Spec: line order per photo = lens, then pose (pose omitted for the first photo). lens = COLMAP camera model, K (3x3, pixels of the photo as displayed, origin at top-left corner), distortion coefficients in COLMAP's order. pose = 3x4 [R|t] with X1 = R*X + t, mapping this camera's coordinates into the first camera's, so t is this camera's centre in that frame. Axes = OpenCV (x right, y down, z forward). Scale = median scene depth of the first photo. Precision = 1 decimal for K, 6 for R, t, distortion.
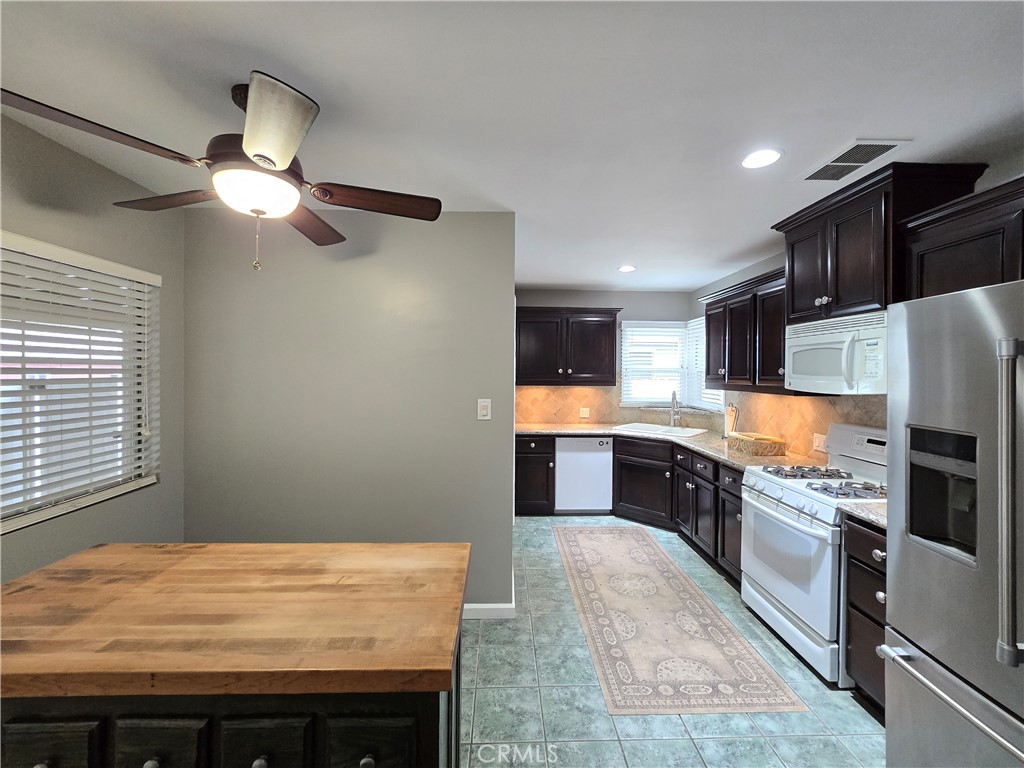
lens RADIAL K [[419.3, 0, 512.5], [0, 419.3, 372.4], [0, 0, 1]] dist [-0.003512, 0.000203]
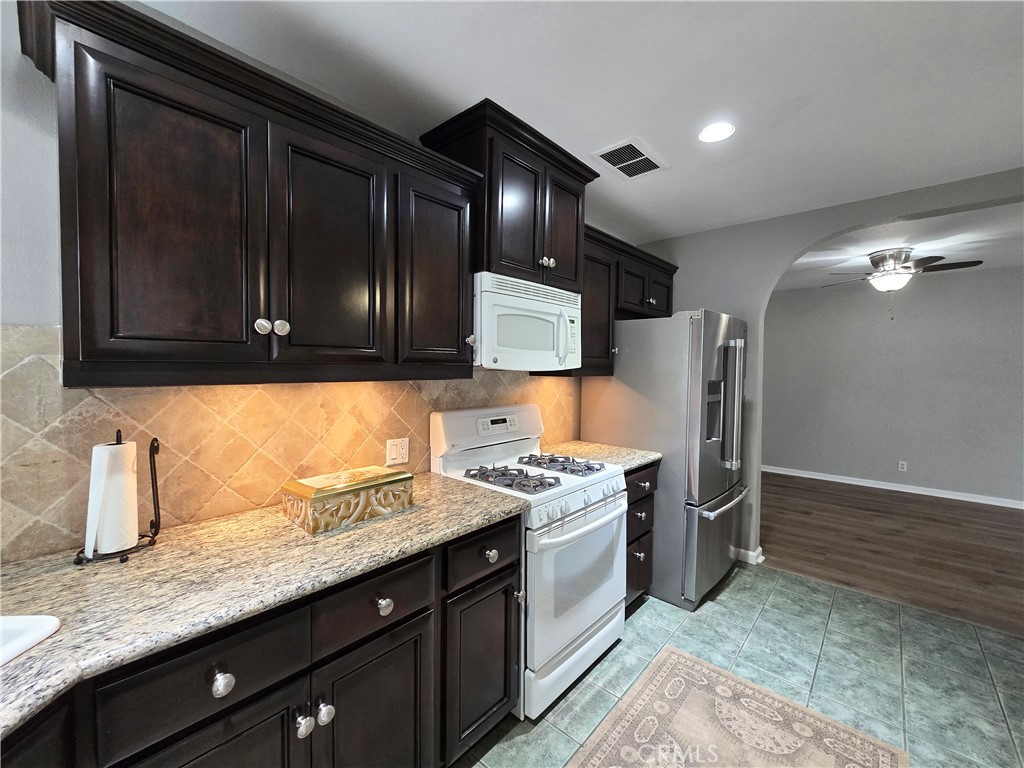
lens RADIAL K [[419.3, 0, 516.6], [0, 419.3, 376.1], [0, 0, 1]] dist [-0.003512, 0.000203]
pose [[-0.728144, -0.028584, 0.684828, 0.137960], [-0.012258, 0.999513, 0.028685, 0.026283], [-0.685314, 0.012492, -0.728140, 1.171014]]
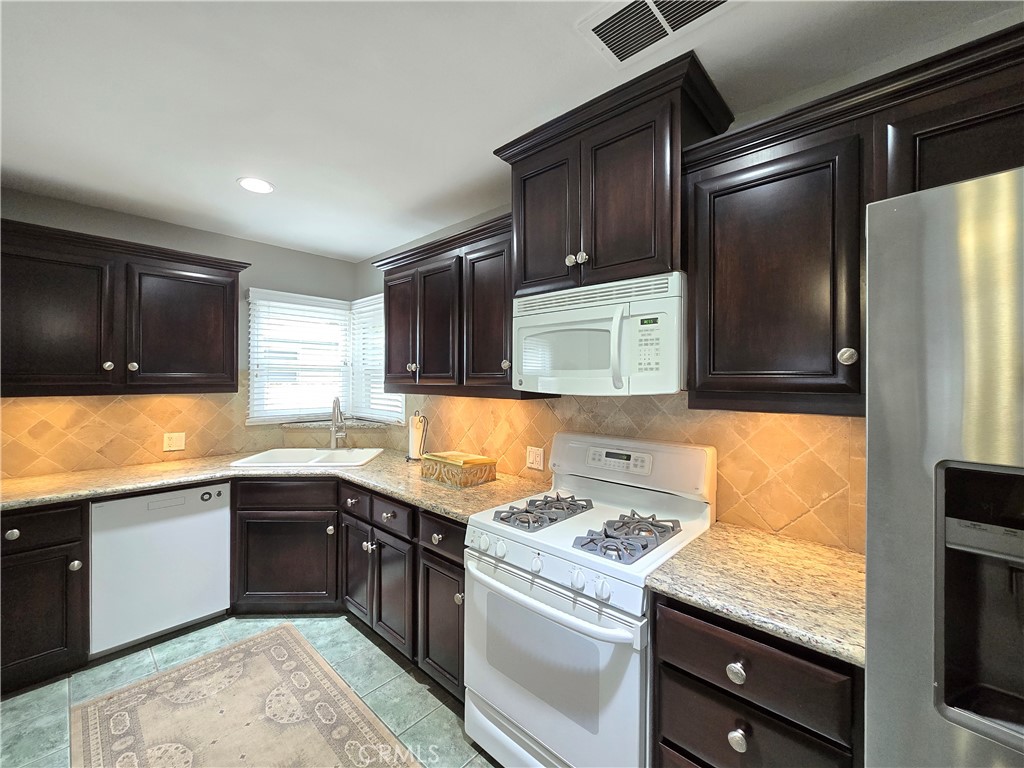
lens RADIAL K [[419.3, 0, 513.8], [0, 419.3, 377.3], [0, 0, 1]] dist [-0.003512, 0.000203]
pose [[0.694743, -0.003442, 0.719250, 0.126660], [0.001546, 0.999993, 0.003292, 0.013228], [-0.719257, -0.001175, 0.694743, 0.422124]]
